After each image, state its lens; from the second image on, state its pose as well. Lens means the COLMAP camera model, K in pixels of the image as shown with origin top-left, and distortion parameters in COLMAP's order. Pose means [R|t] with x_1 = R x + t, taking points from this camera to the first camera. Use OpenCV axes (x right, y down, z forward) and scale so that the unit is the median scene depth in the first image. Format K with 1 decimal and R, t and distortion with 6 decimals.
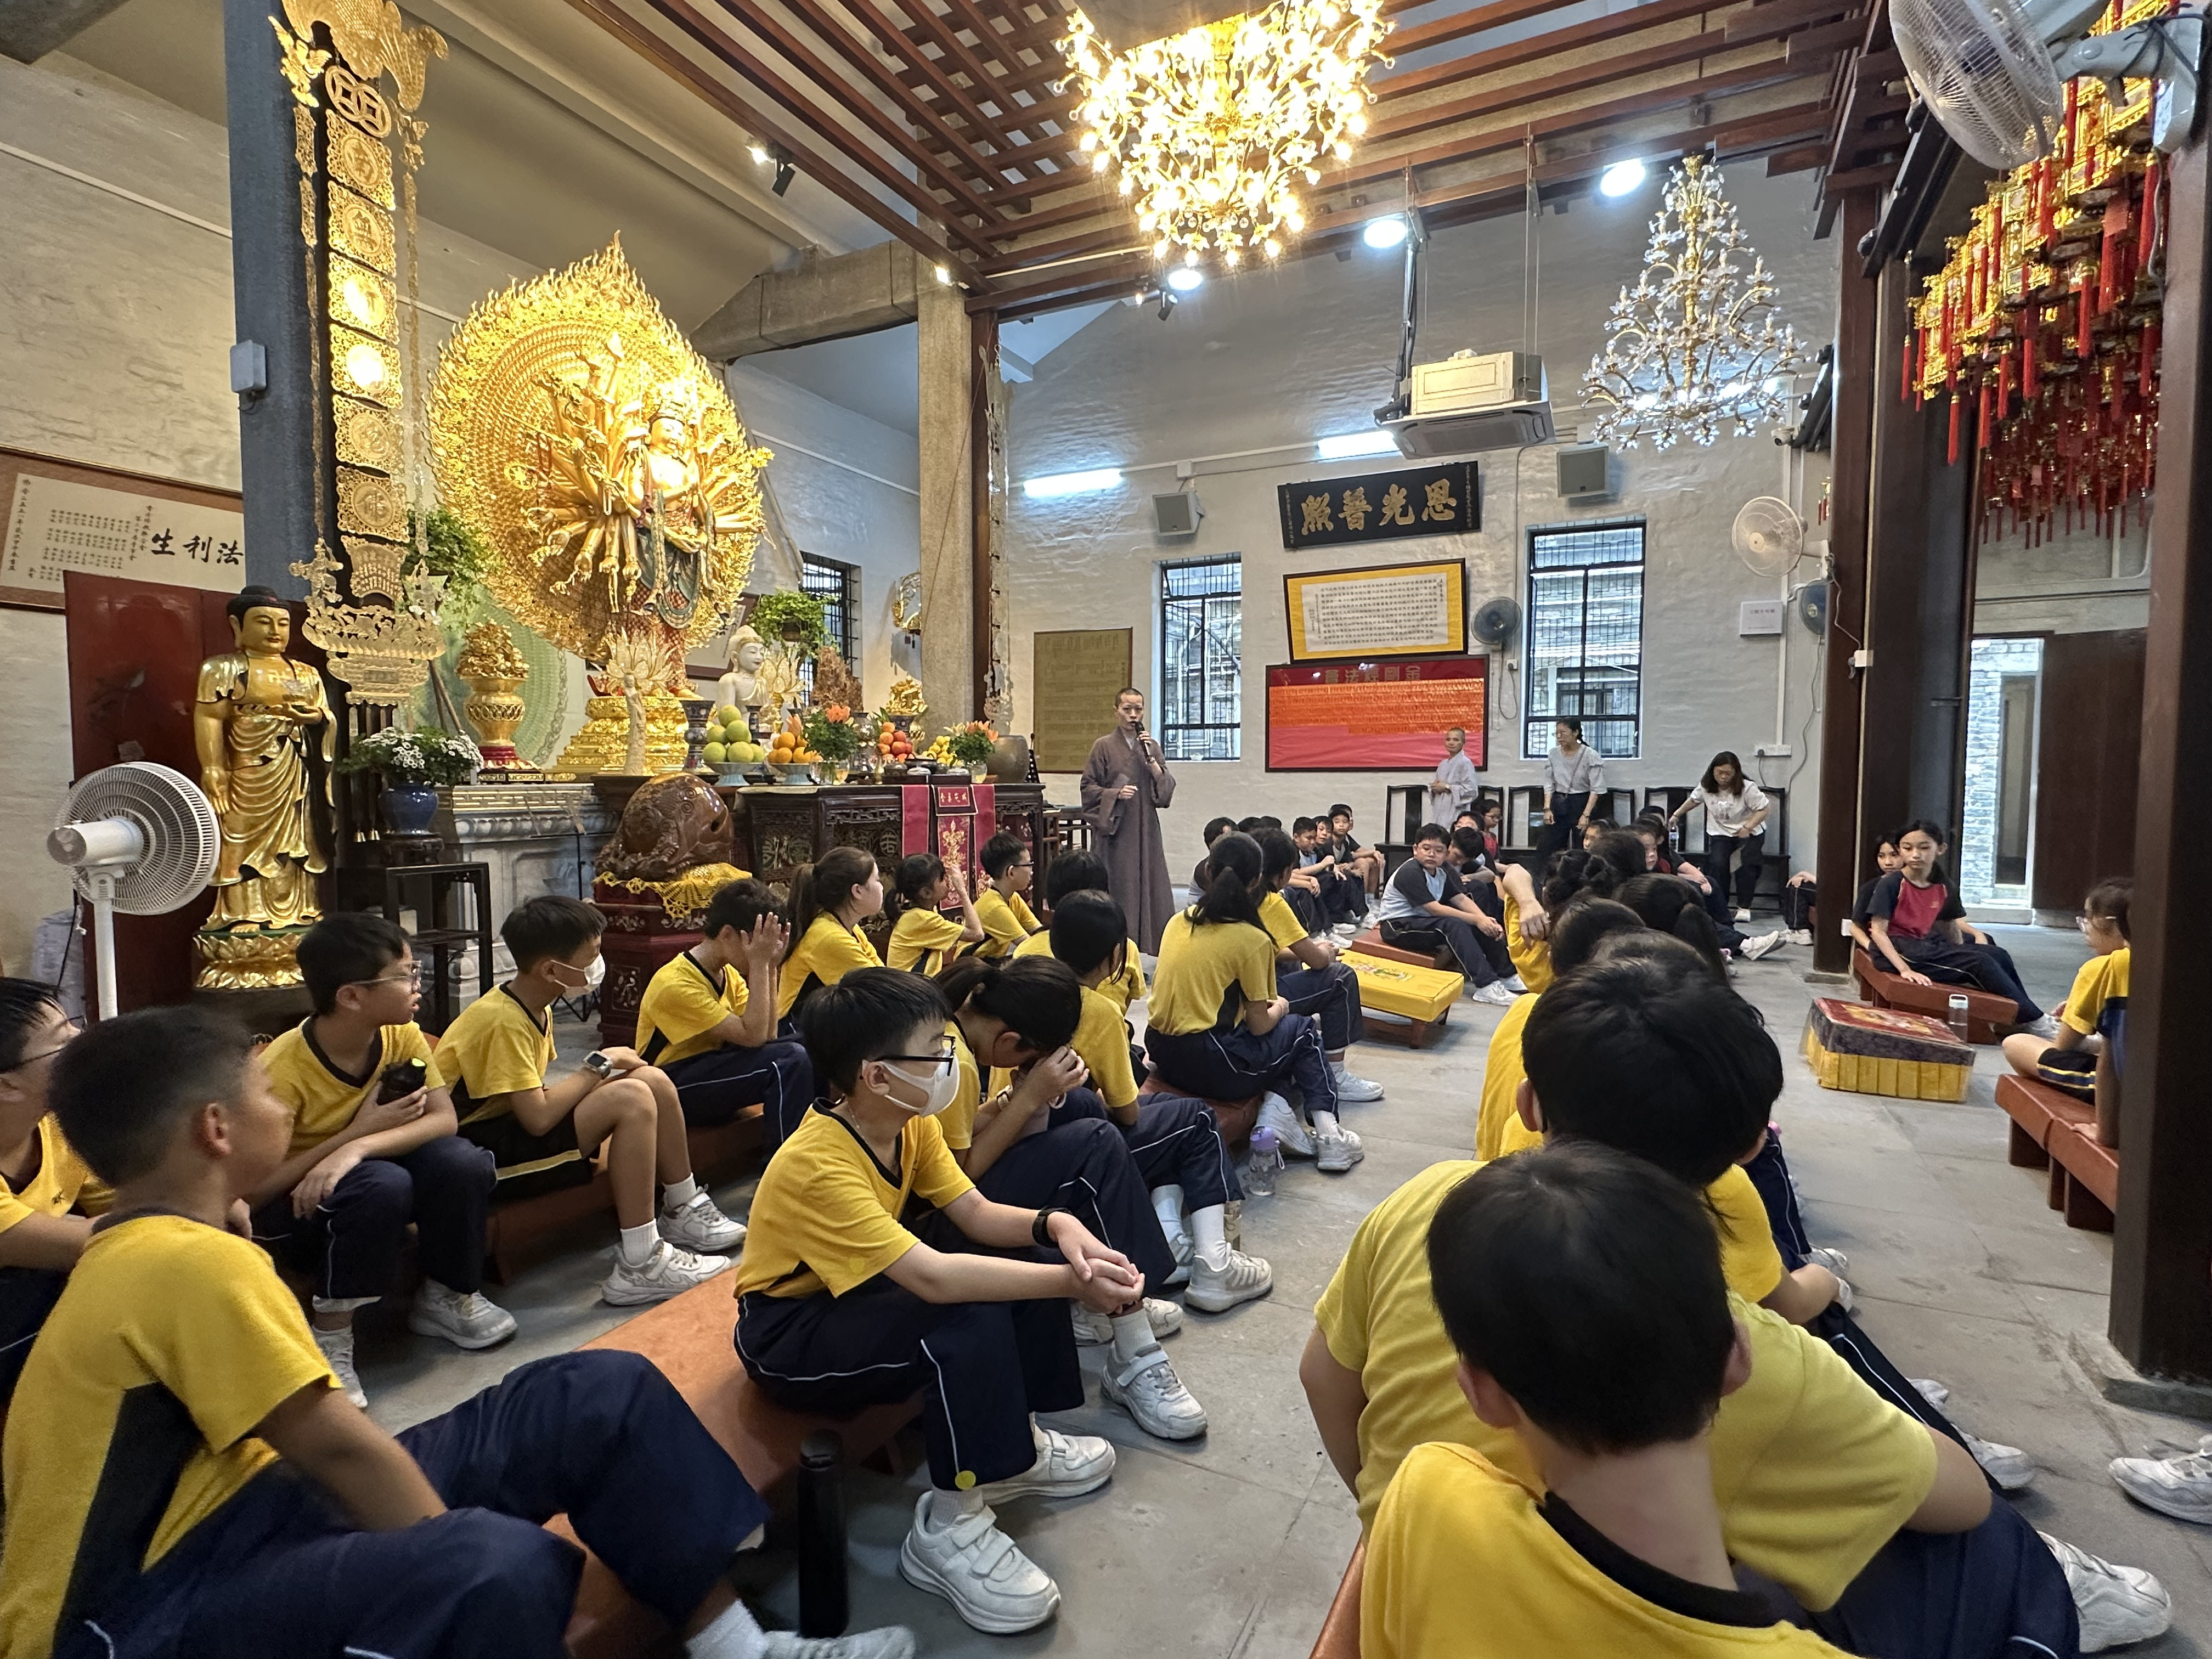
lens RADIAL K [[1111.4, 0, 1103.3], [0, 1111.4, 838.1], [0, 0, 1]] dist [-0.002699, 0.000858]
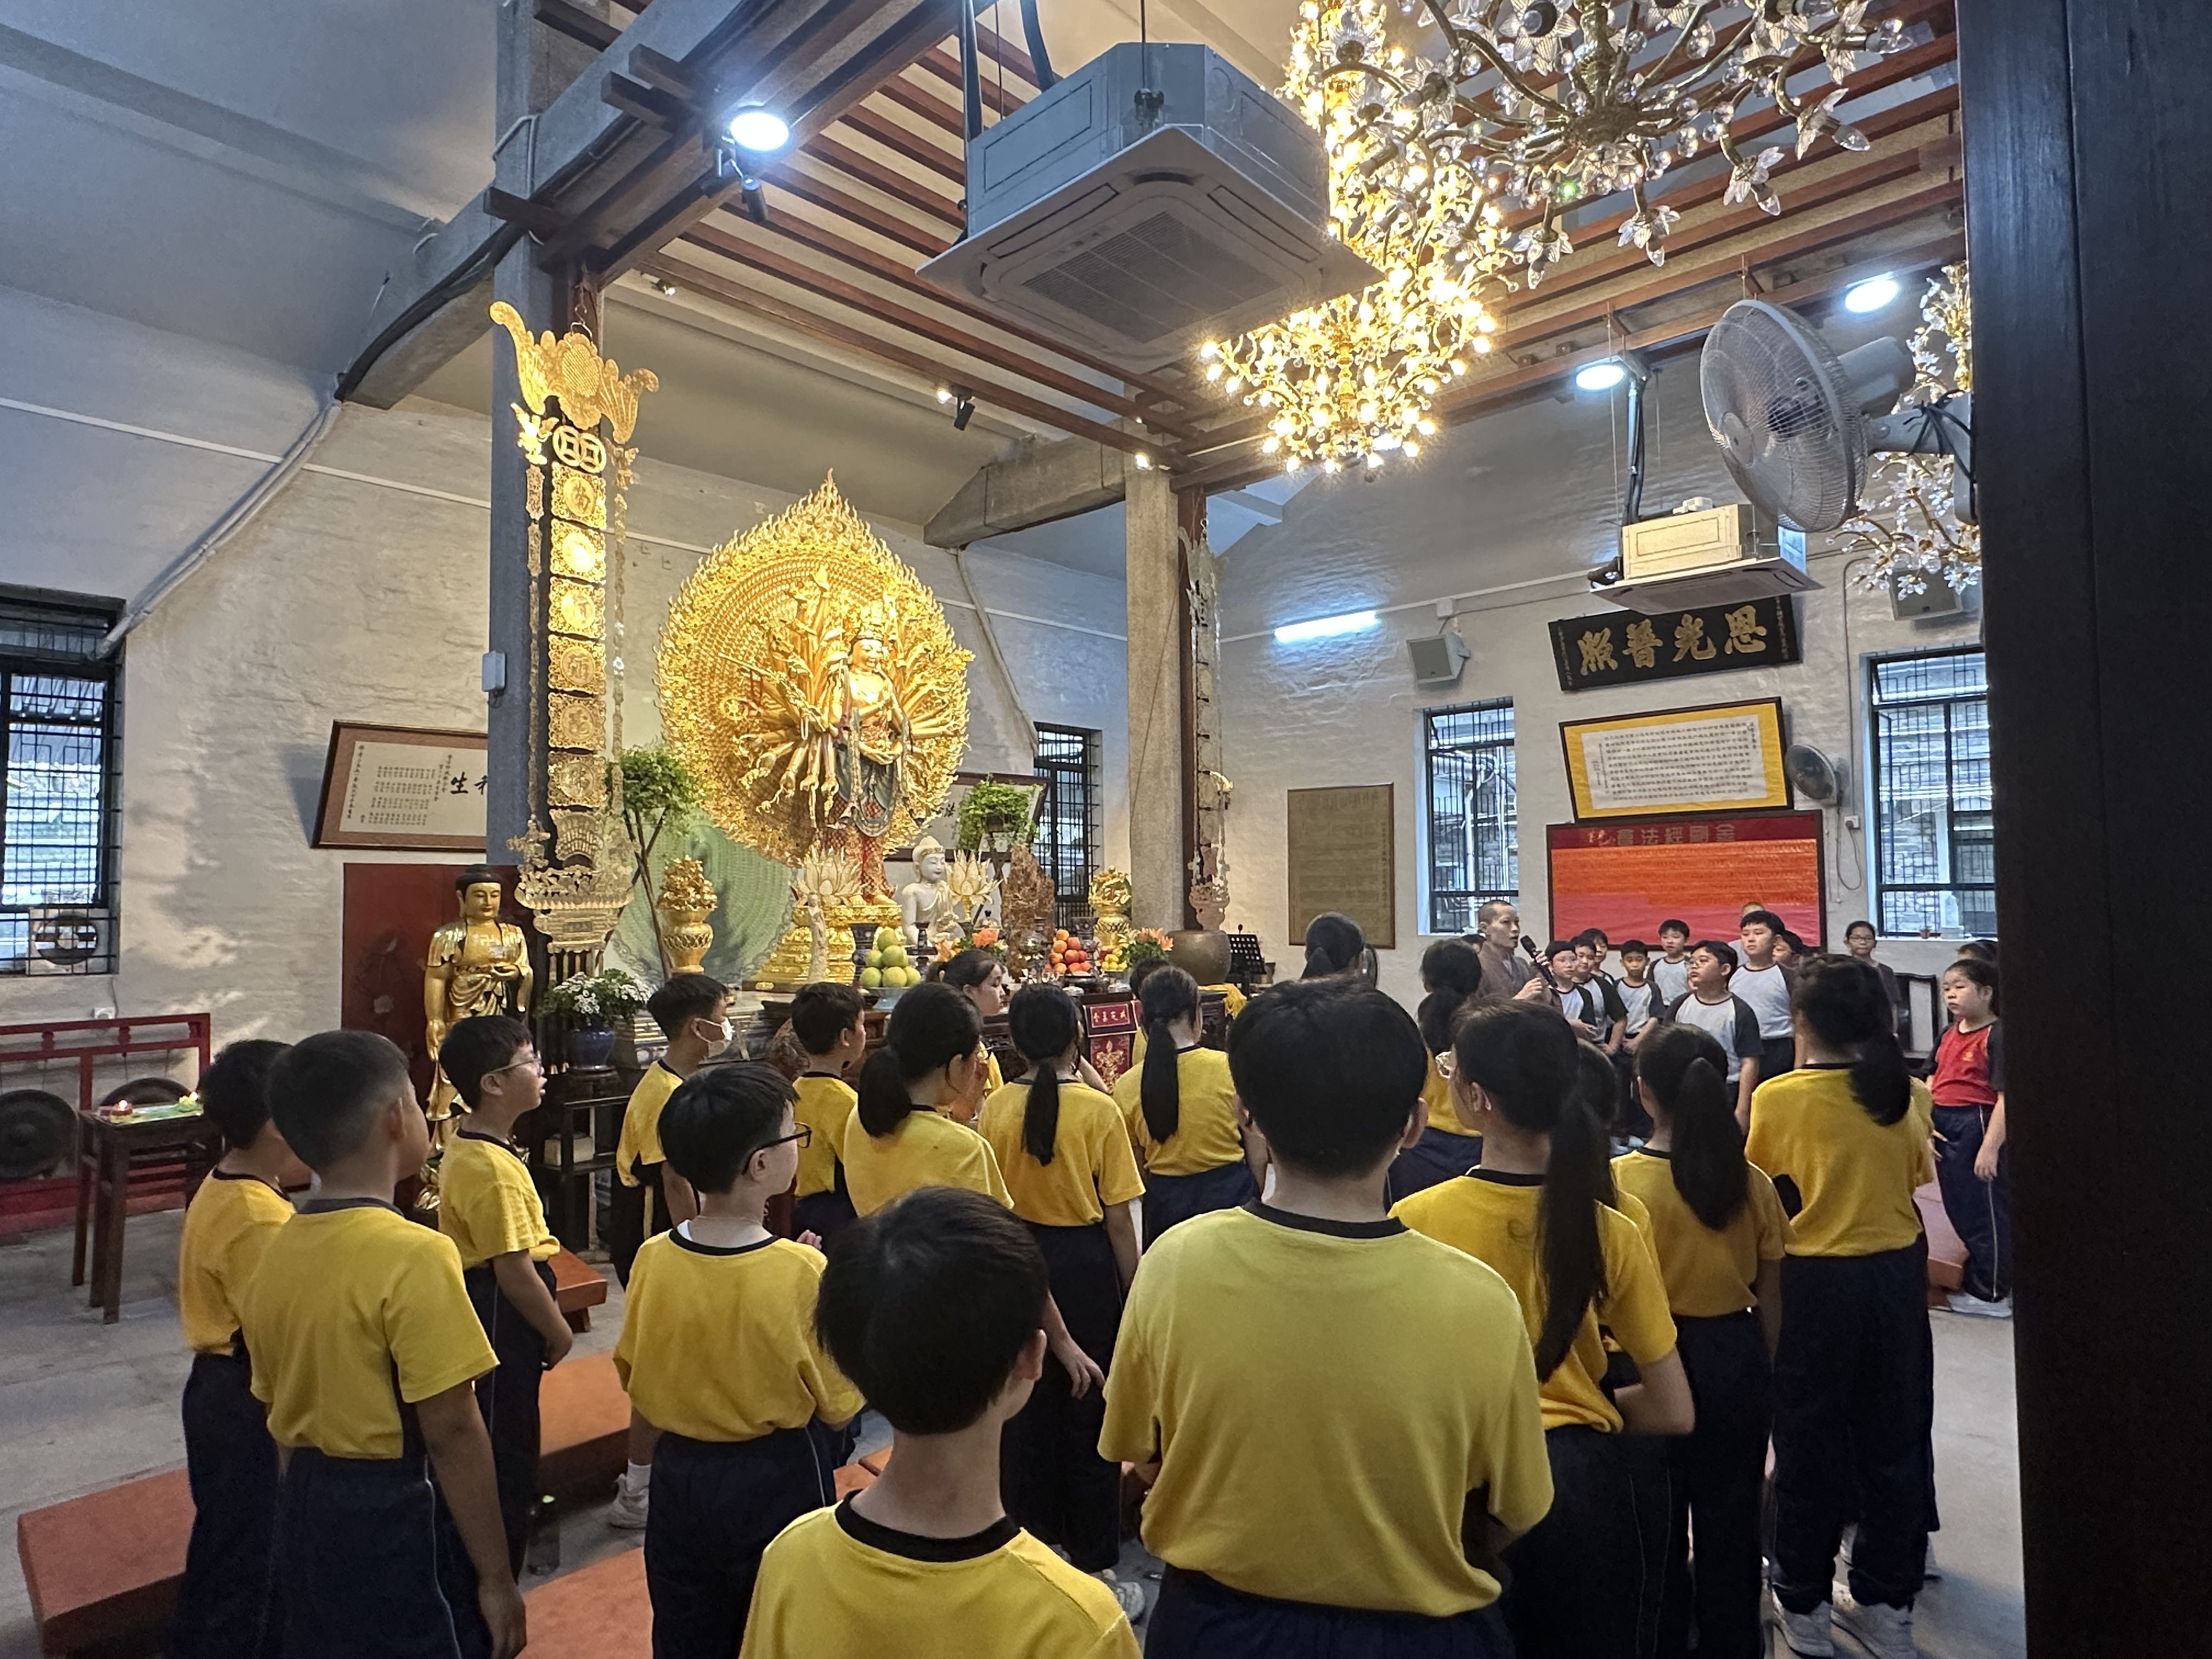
lens RADIAL K [[1298.1, 0, 1108.7], [0, 1298.1, 830.6], [0, 0, 1]] dist [-0.001605, 0.000481]
pose [[0.957442, -0.025905, -0.287461, 0.172953], [-0.003954, 0.994693, -0.102808, -0.072492], [0.288598, 0.099570, 0.952259, -0.082845]]
